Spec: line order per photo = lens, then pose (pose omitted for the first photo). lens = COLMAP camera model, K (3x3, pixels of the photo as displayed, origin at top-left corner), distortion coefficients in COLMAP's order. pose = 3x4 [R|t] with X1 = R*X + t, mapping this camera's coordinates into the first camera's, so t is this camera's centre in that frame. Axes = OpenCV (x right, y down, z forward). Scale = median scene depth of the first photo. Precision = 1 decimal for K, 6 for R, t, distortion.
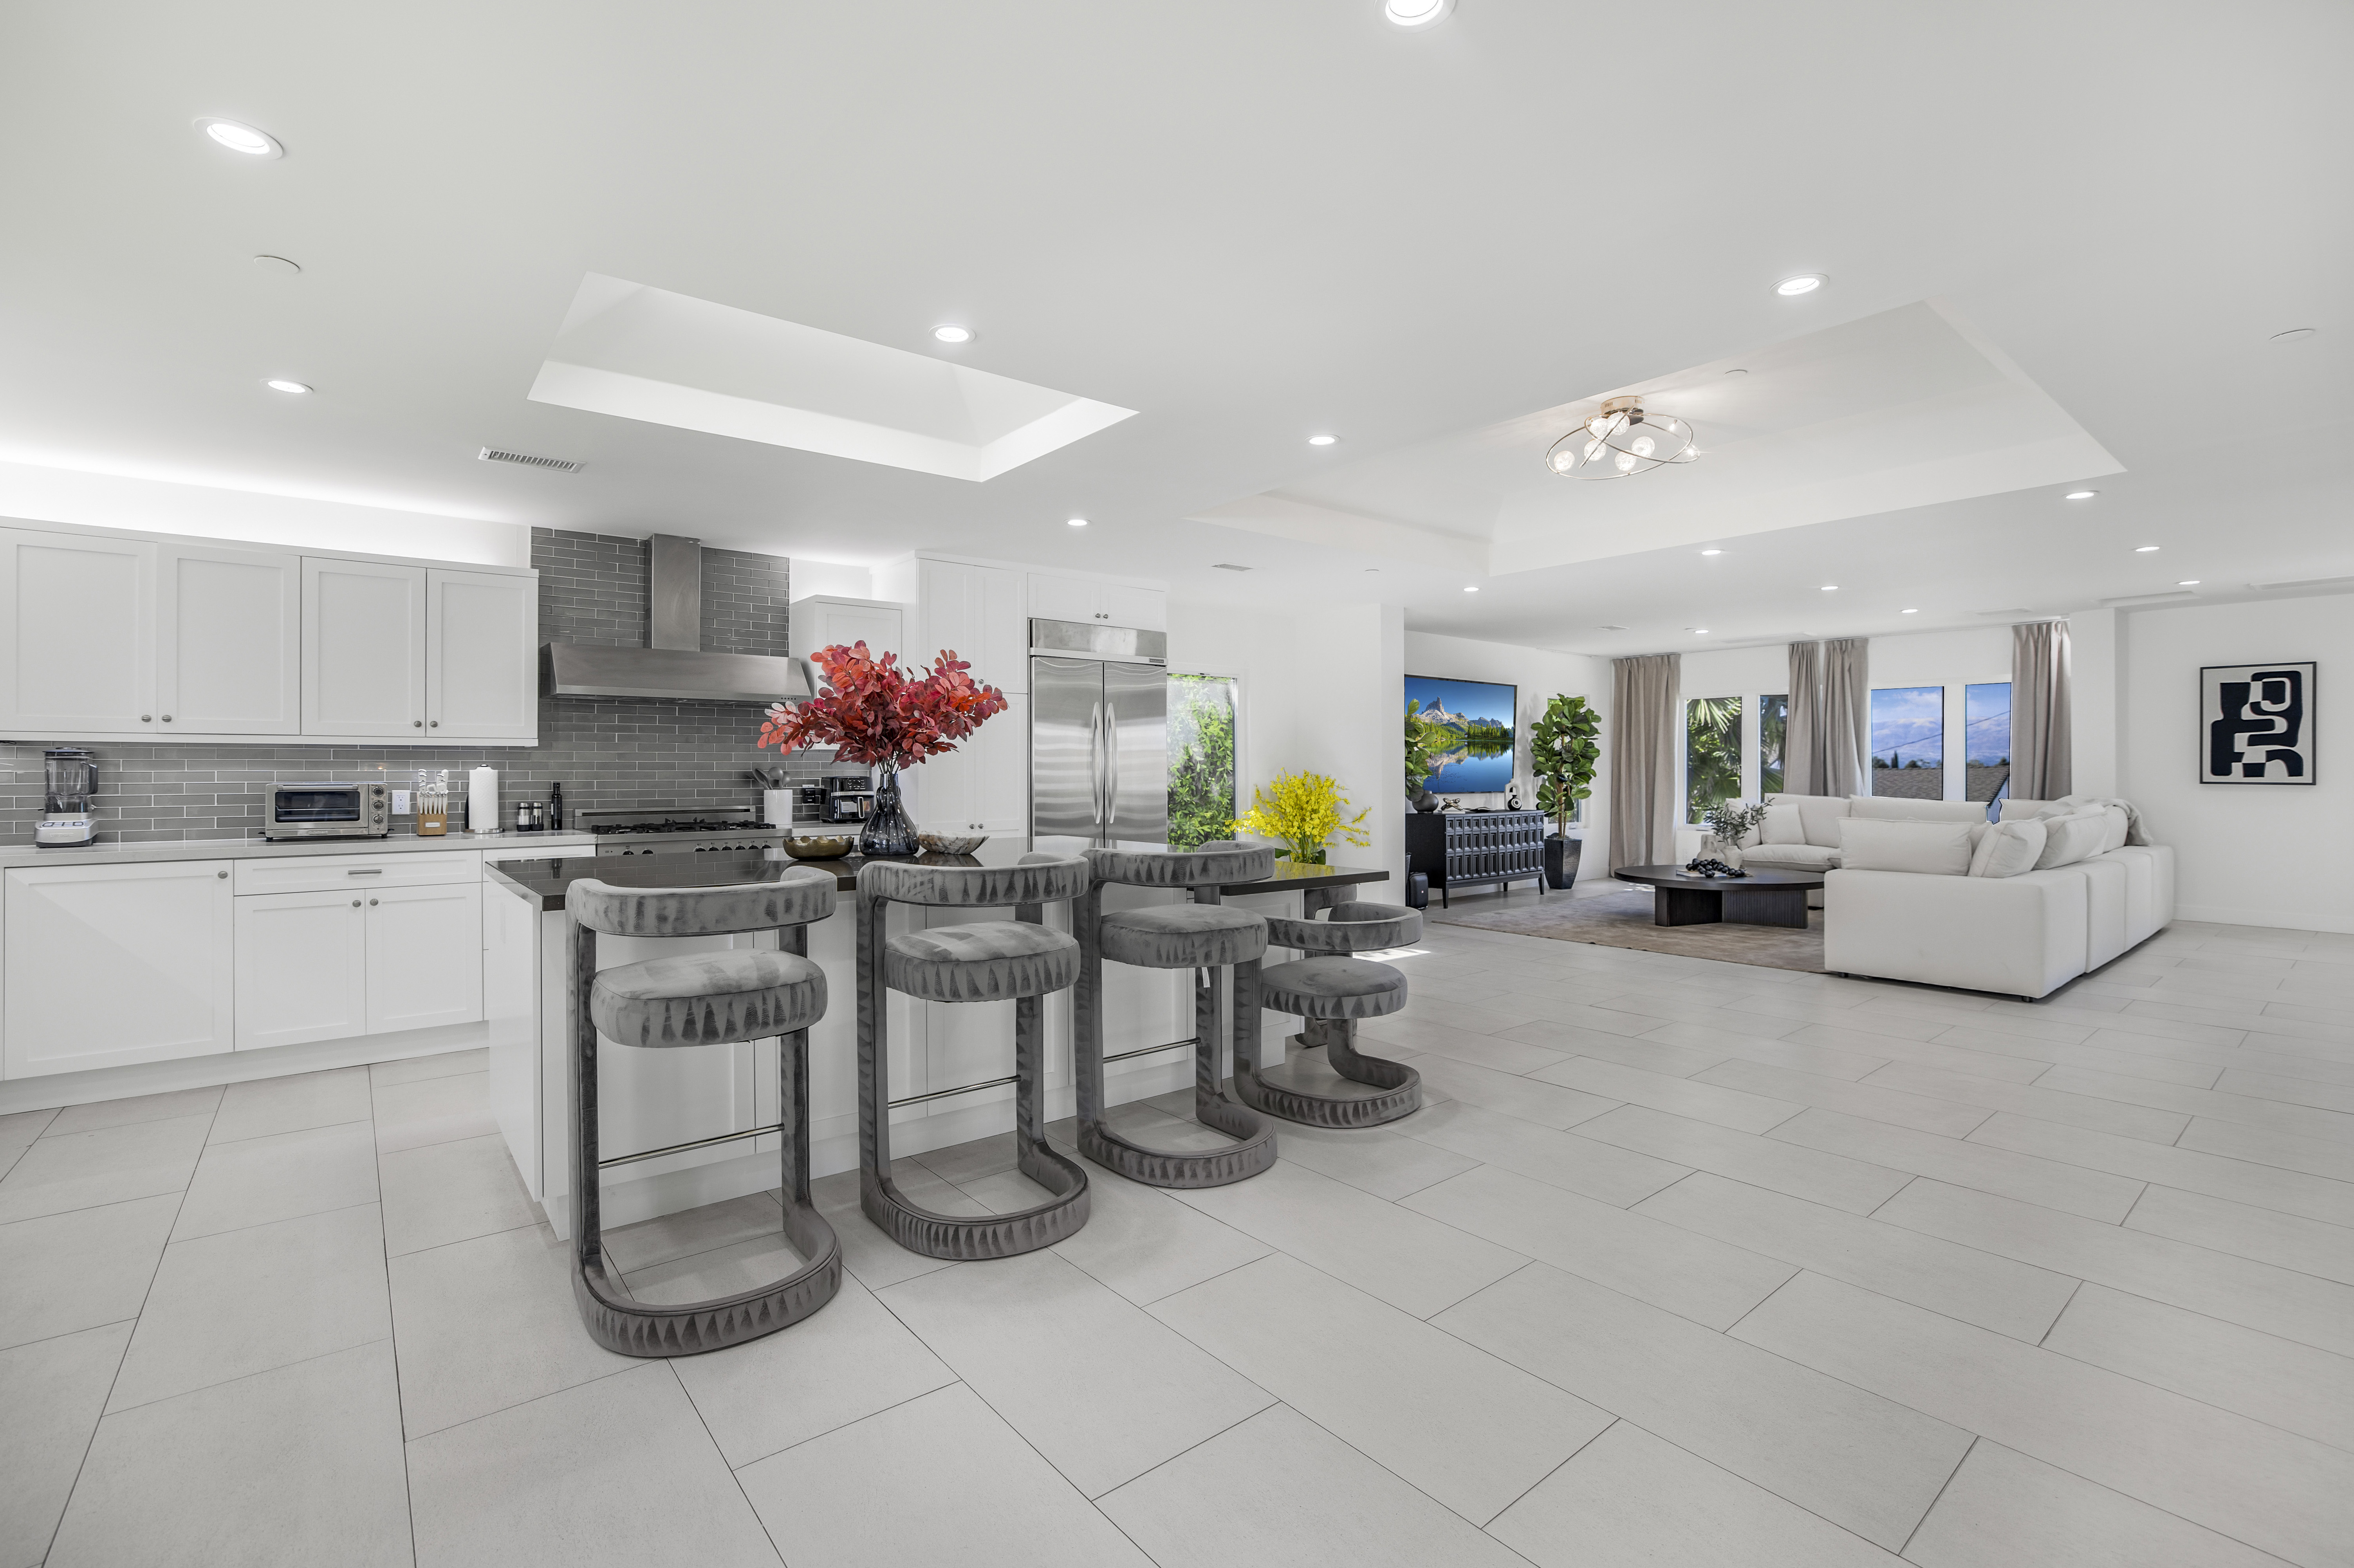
lens RADIAL K [[1032.5, 0, 1169.2], [0, 1032.5, 764.5], [0, 0, 1]] dist [-0.026675, 0.011081]
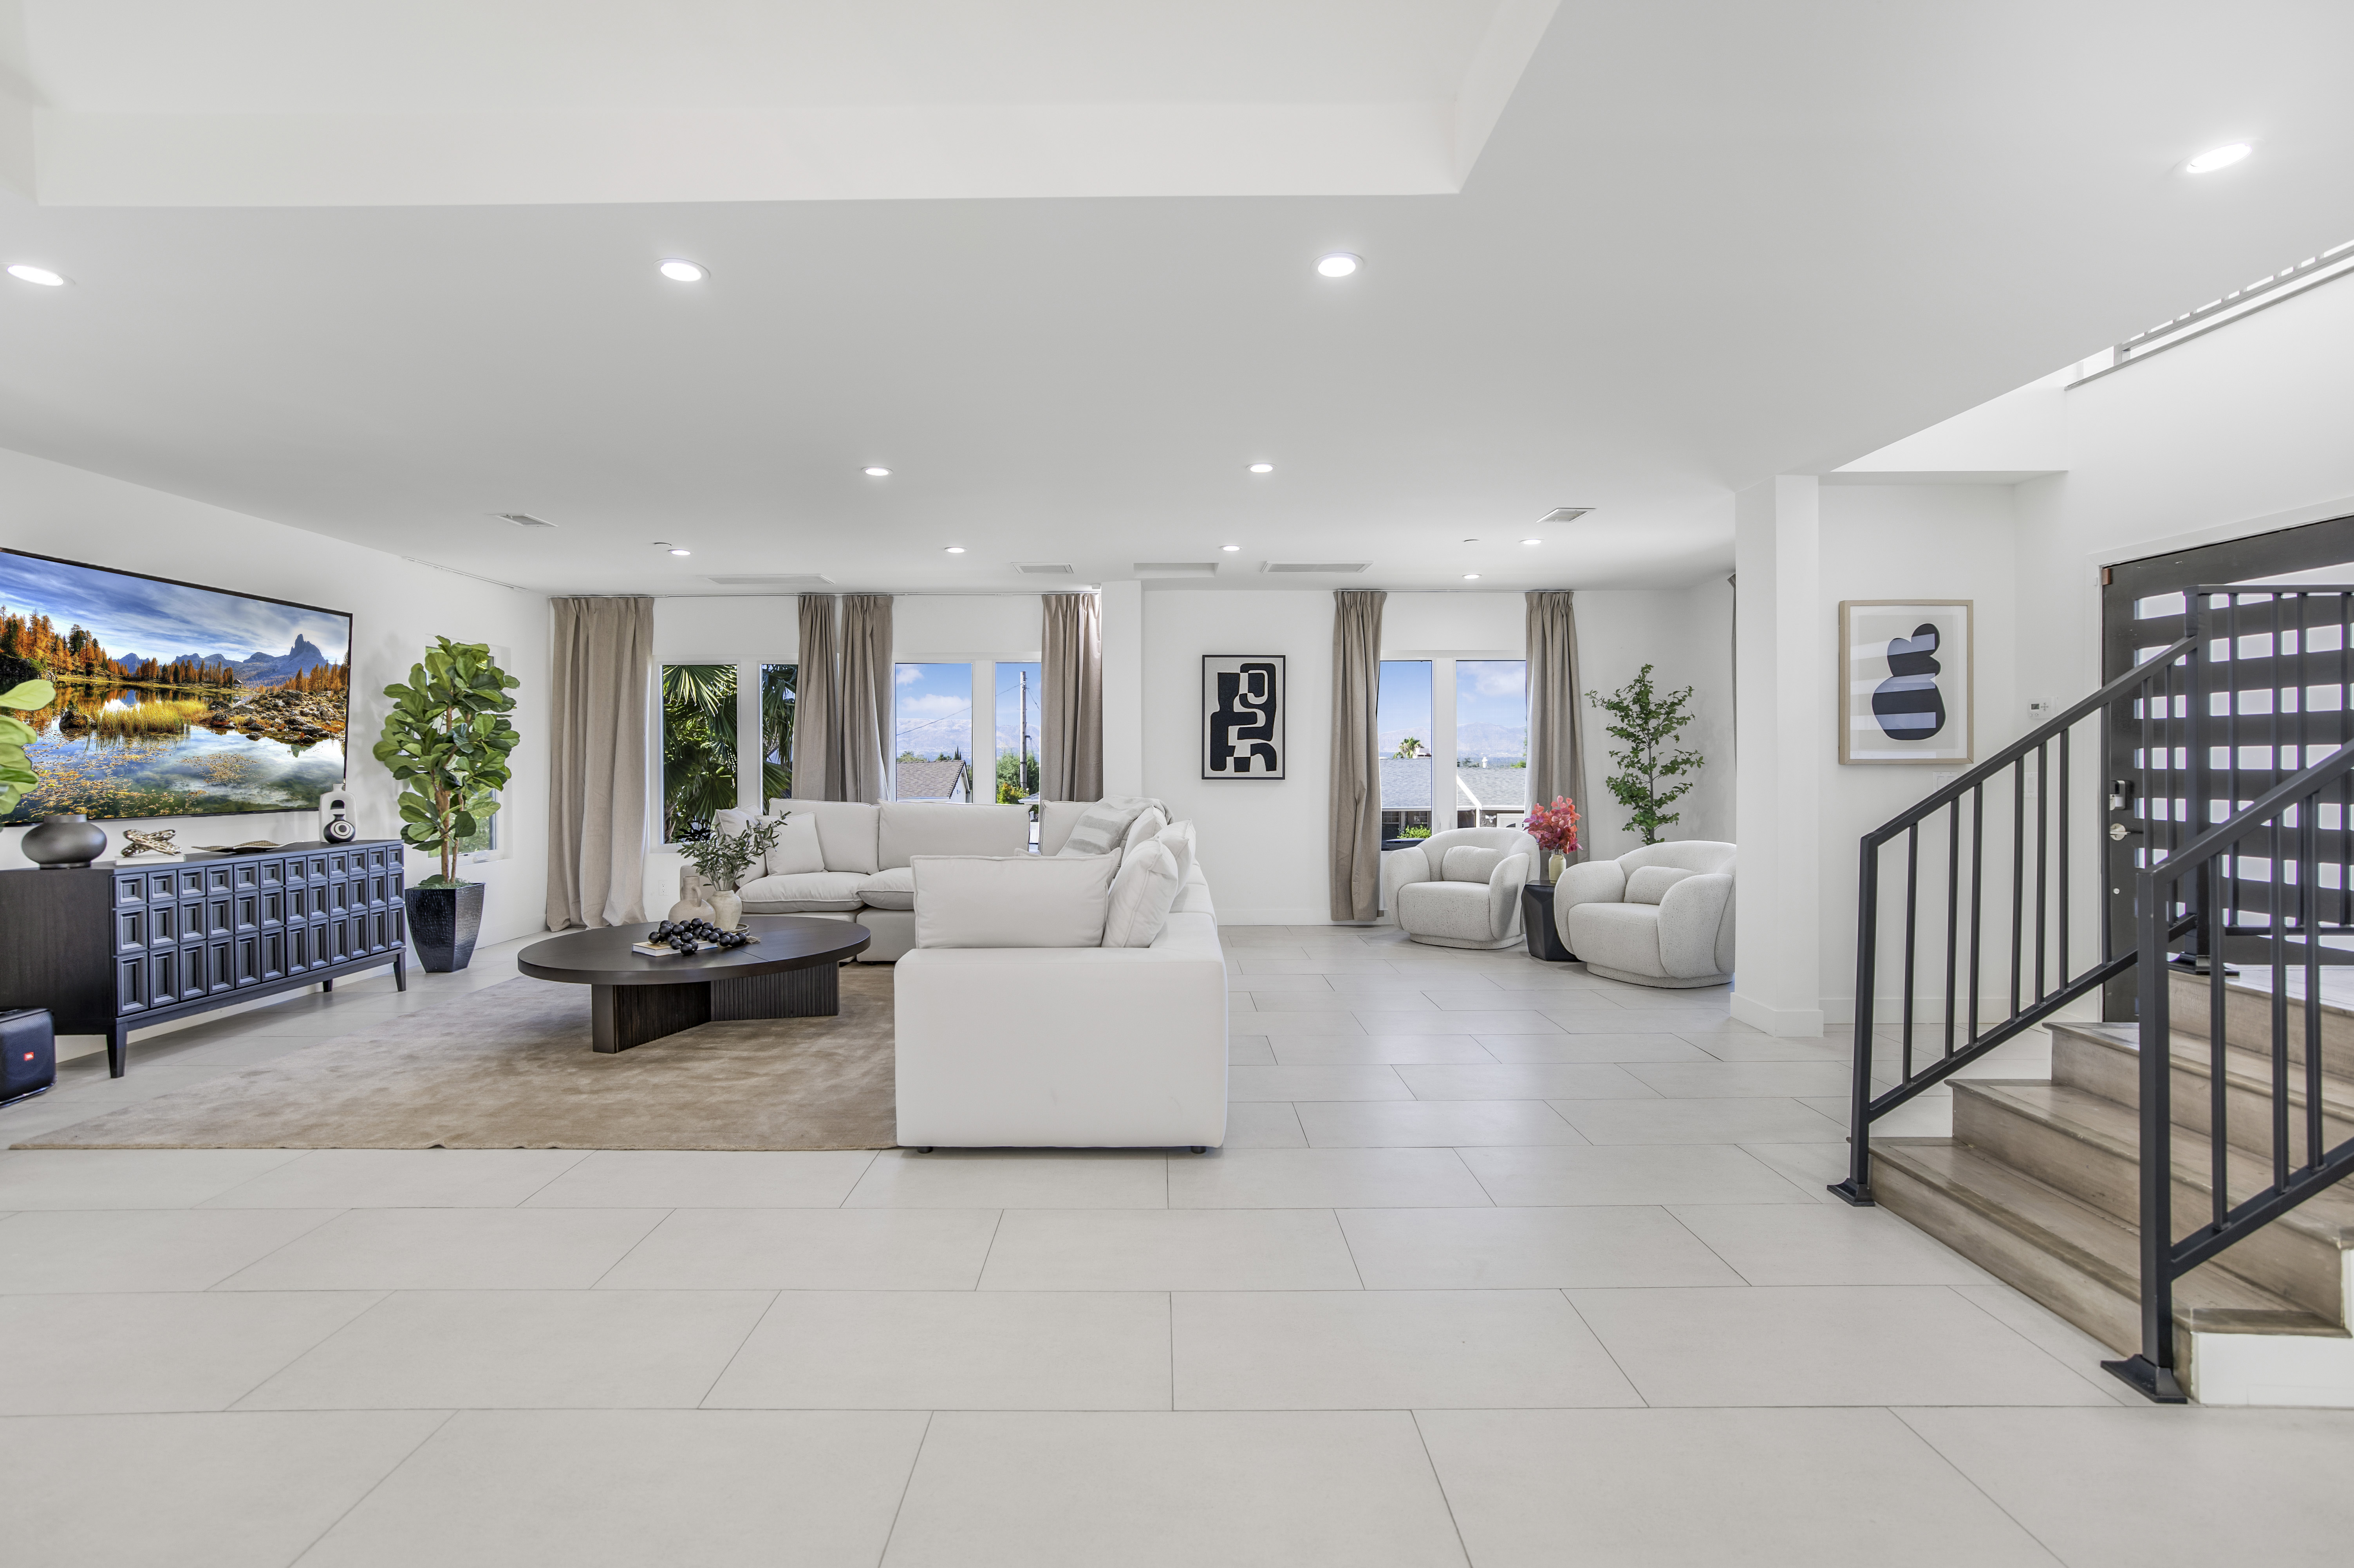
lens RADIAL K [[1067.7, 0, 1169.4], [0, 1067.7, 769.0], [0, 0, 1]] dist [-0.026130, 0.000064]
pose [[0.622912, -0.003946, 0.782282, 0.200916], [-0.000013, 0.999987, 0.005054, 0.003715], [-0.782292, -0.003158, 0.622904, 0.366300]]
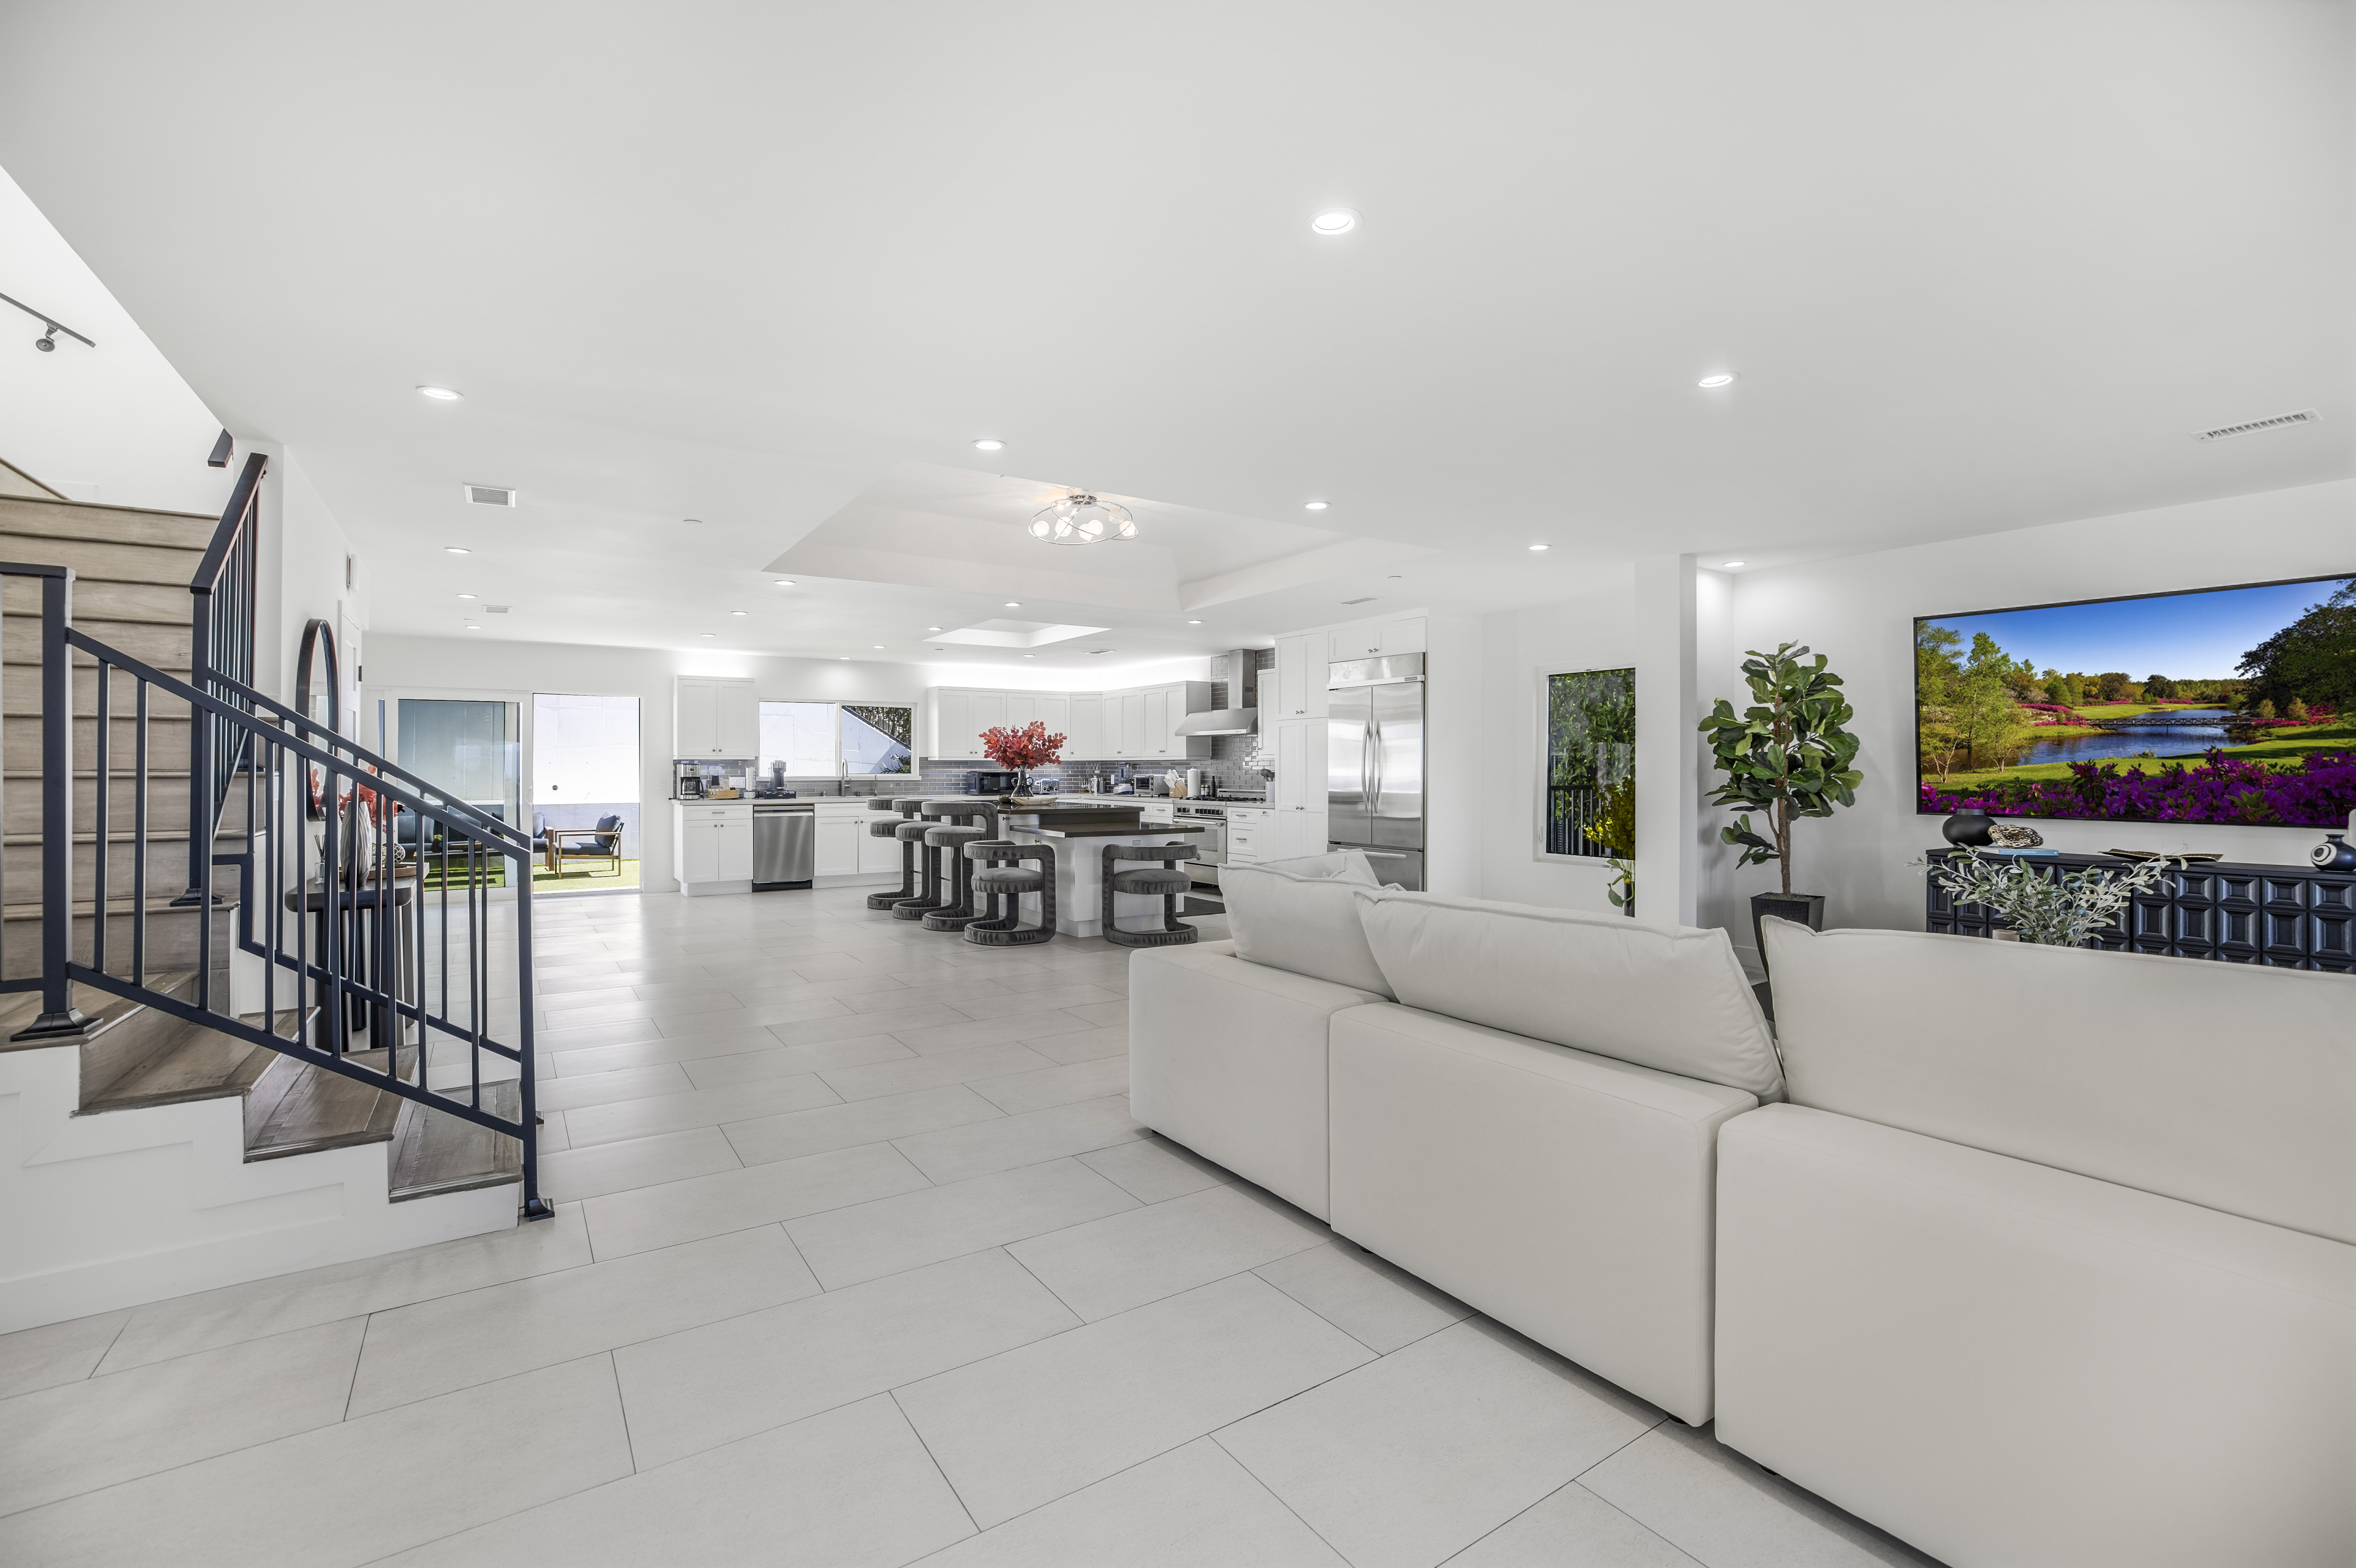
lens RADIAL K [[1033.2, 0, 1170.2], [0, 1033.2, 764.5], [0, 0, 1]] dist [-0.026675, 0.011081]
pose [[-0.089490, 0.003129, -0.995983, 0.890319], [0.002803, 0.999992, 0.002890, -0.004104], [0.995984, -0.002533, -0.089498, 0.624526]]
